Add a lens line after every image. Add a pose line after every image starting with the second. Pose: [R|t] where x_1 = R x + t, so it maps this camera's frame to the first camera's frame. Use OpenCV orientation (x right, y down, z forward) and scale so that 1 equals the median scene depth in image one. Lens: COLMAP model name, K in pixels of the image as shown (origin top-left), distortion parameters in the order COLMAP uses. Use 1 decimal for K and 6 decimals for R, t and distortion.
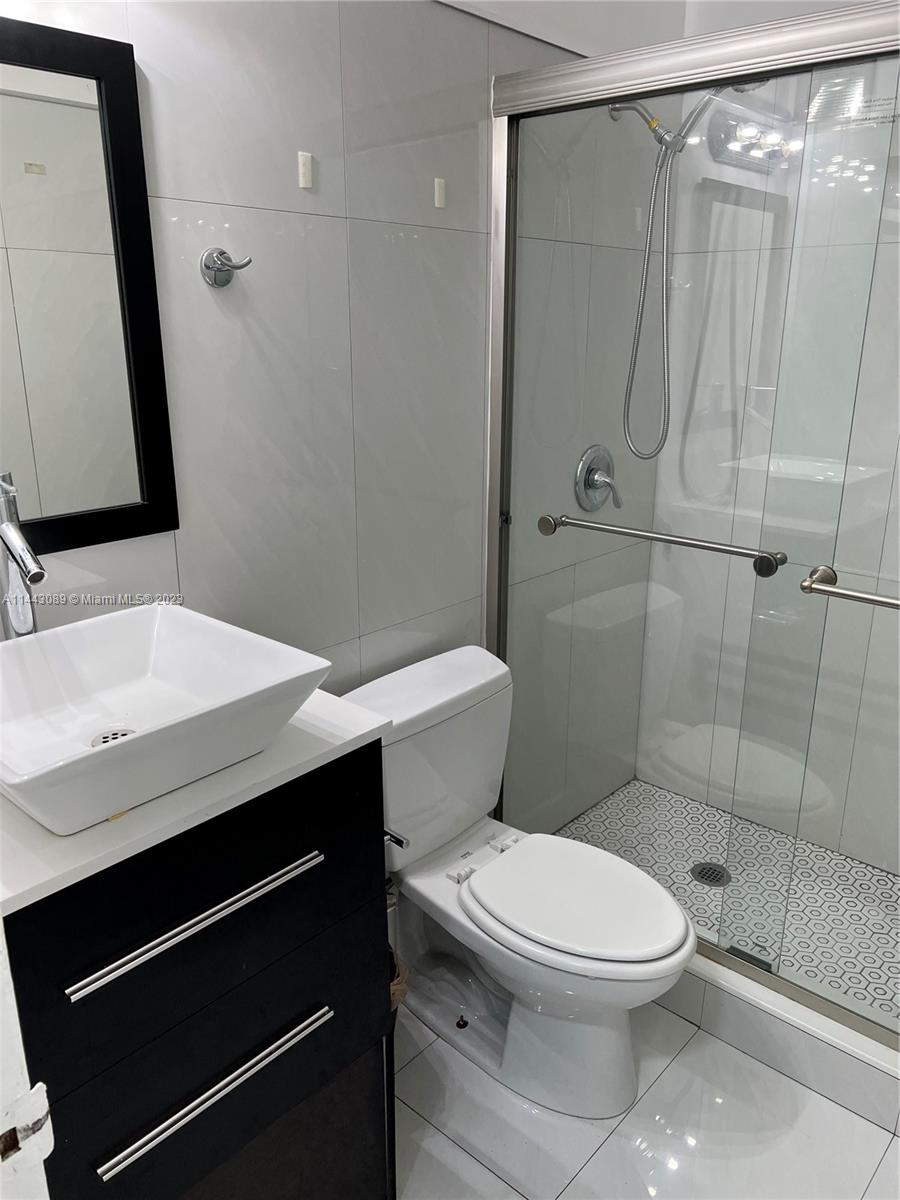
lens RADIAL K [[921.9, 0, 453.6], [0, 921.9, 605.8], [0, 0, 1]] dist [0.044178, -0.047144]
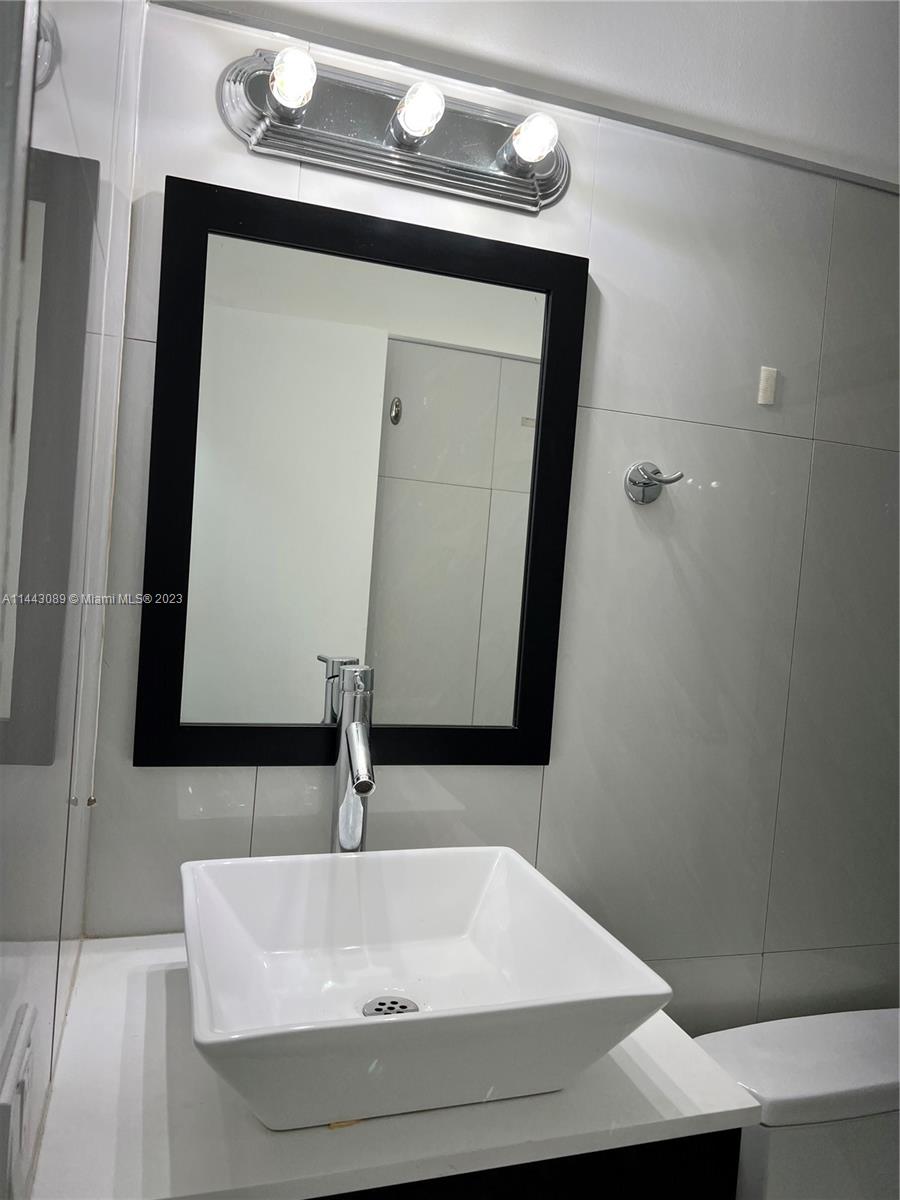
lens RADIAL K [[921.9, 0, 453.6], [0, 921.9, 605.8], [0, 0, 1]] dist [0.044178, -0.047144]
pose [[0.867756, 0.086492, -0.489407, 0.027494], [-0.218940, 0.950565, -0.220207, -0.014815], [0.446167, 0.298237, 0.843795, 0.183945]]
